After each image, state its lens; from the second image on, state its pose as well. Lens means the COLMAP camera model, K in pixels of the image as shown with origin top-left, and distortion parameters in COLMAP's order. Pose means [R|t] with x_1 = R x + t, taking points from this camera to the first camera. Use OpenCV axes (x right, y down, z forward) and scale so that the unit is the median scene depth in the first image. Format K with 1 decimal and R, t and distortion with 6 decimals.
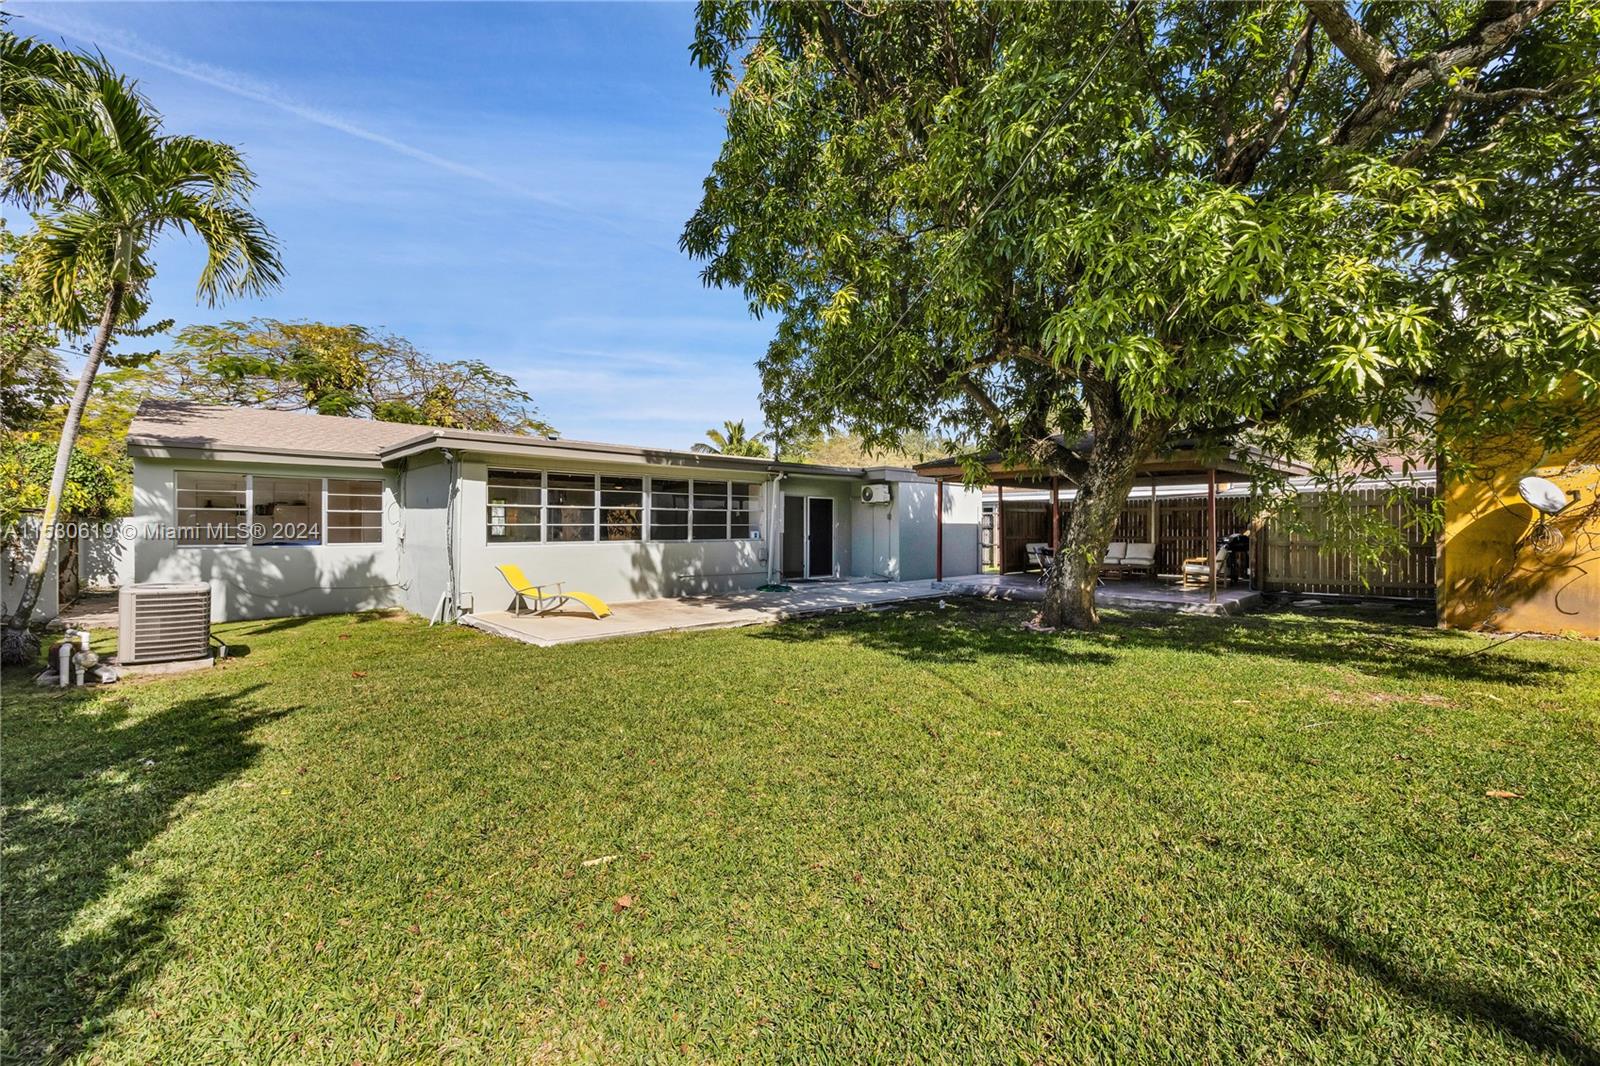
lens RADIAL K [[638.8, 0, 804.7], [0, 638.8, 529.5], [0, 0, 1]] dist [0.001181, 0.000206]
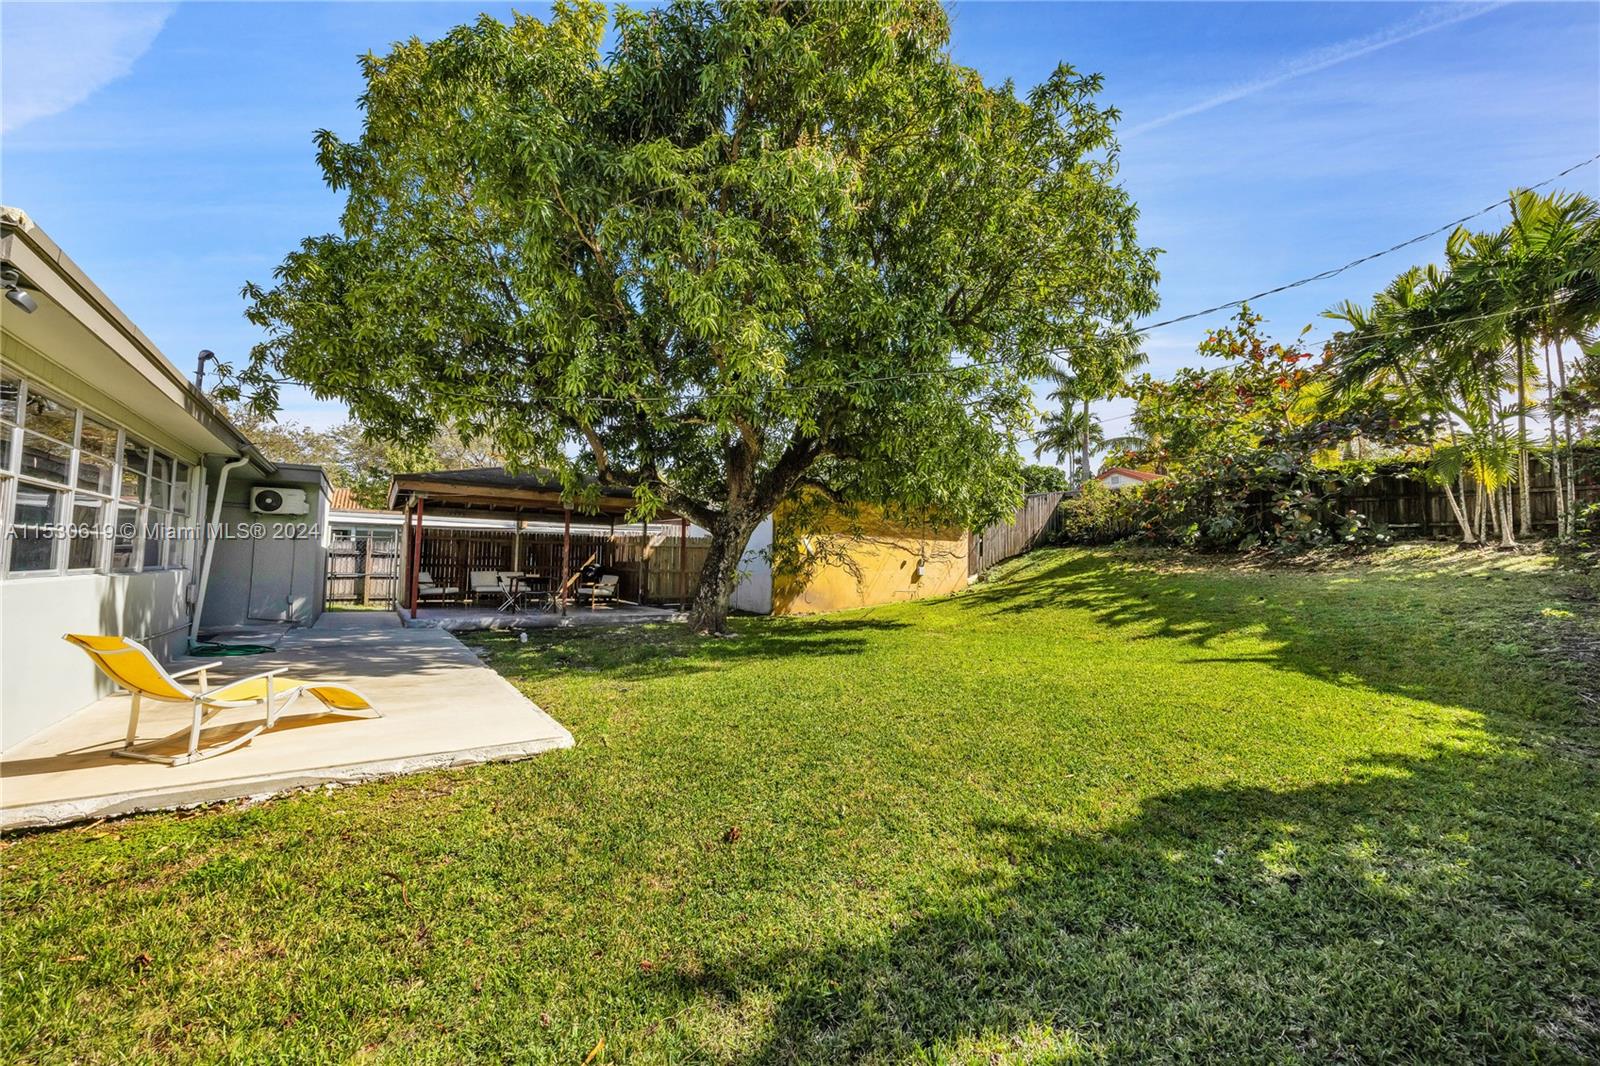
lens RADIAL K [[638.8, 0, 804.7], [0, 638.8, 529.5], [0, 0, 1]] dist [0.001181, 0.000206]
pose [[0.209145, 0.066902, 0.975593, -0.454435], [-0.022347, 0.997723, -0.063628, 0.005924], [-0.977629, -0.008494, 0.210164, 0.305935]]
